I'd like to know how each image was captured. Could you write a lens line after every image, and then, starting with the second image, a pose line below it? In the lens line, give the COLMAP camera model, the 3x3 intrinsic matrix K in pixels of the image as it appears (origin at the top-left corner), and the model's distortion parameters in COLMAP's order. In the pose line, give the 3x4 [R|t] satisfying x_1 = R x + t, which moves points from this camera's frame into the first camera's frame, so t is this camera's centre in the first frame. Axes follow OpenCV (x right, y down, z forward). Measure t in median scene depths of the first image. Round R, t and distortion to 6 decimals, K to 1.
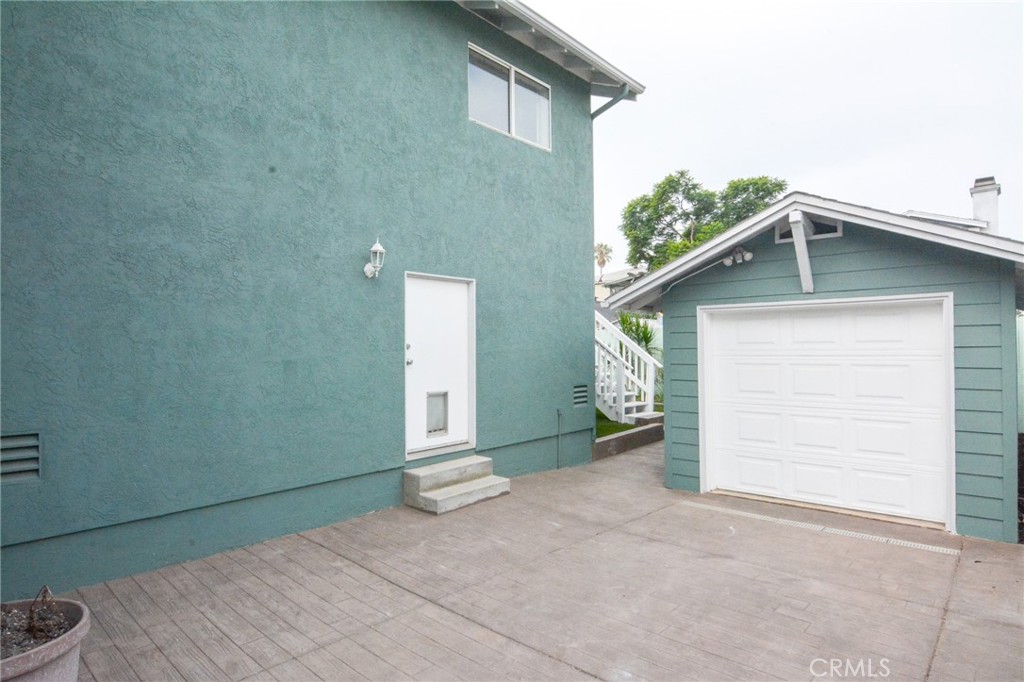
lens RADIAL K [[557.7, 0, 510.5], [0, 557.7, 341.2], [0, 0, 1]] dist [-0.017668, -0.000182]
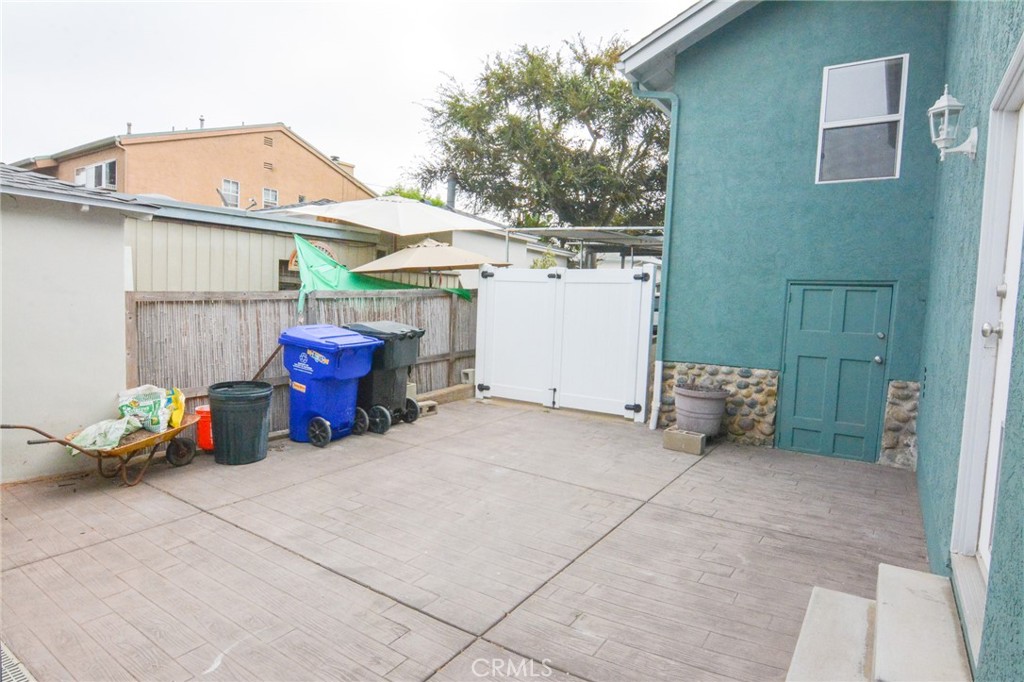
lens RADIAL K [[557.7, 0, 507.3], [0, 557.7, 347.3], [0, 0, 1]] dist [-0.017668, -0.000182]
pose [[-0.990617, -0.026267, -0.134118, 0.299703], [-0.035643, 0.997049, 0.067998, 0.050016], [0.131936, 0.072140, -0.988630, 1.921908]]
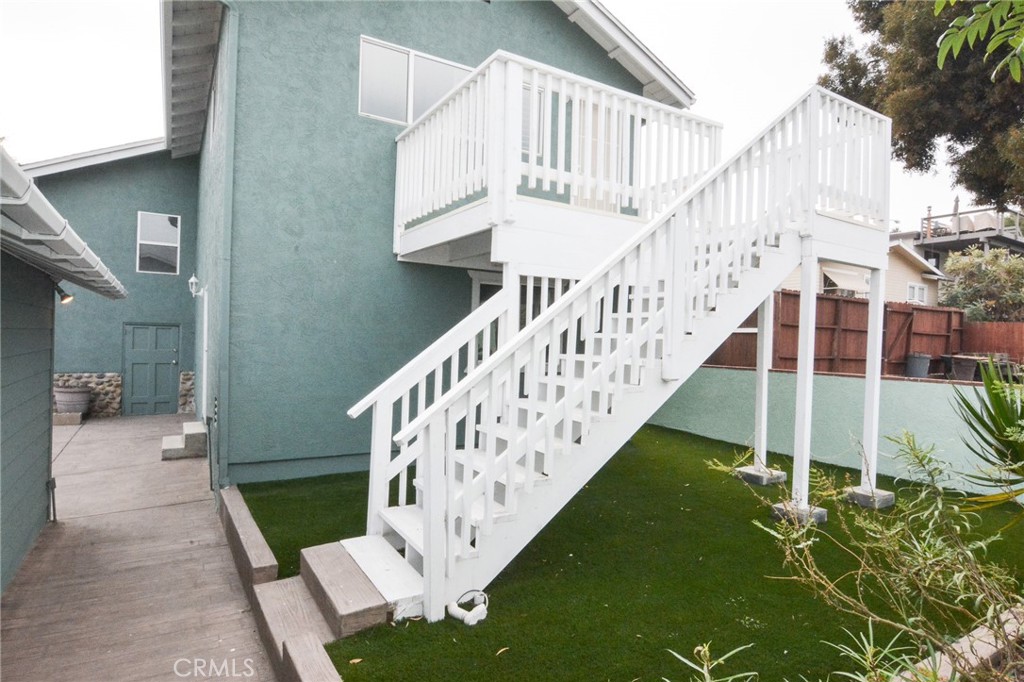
lens RADIAL K [[557.7, 0, 506.7], [0, 557.7, 343.3], [0, 0, 1]] dist [-0.017668, -0.000182]
pose [[-0.286308, 0.006653, -0.958115, 1.422390], [-0.022010, 0.999666, 0.013519, -0.032094], [0.957885, 0.024959, -0.286066, 3.113925]]
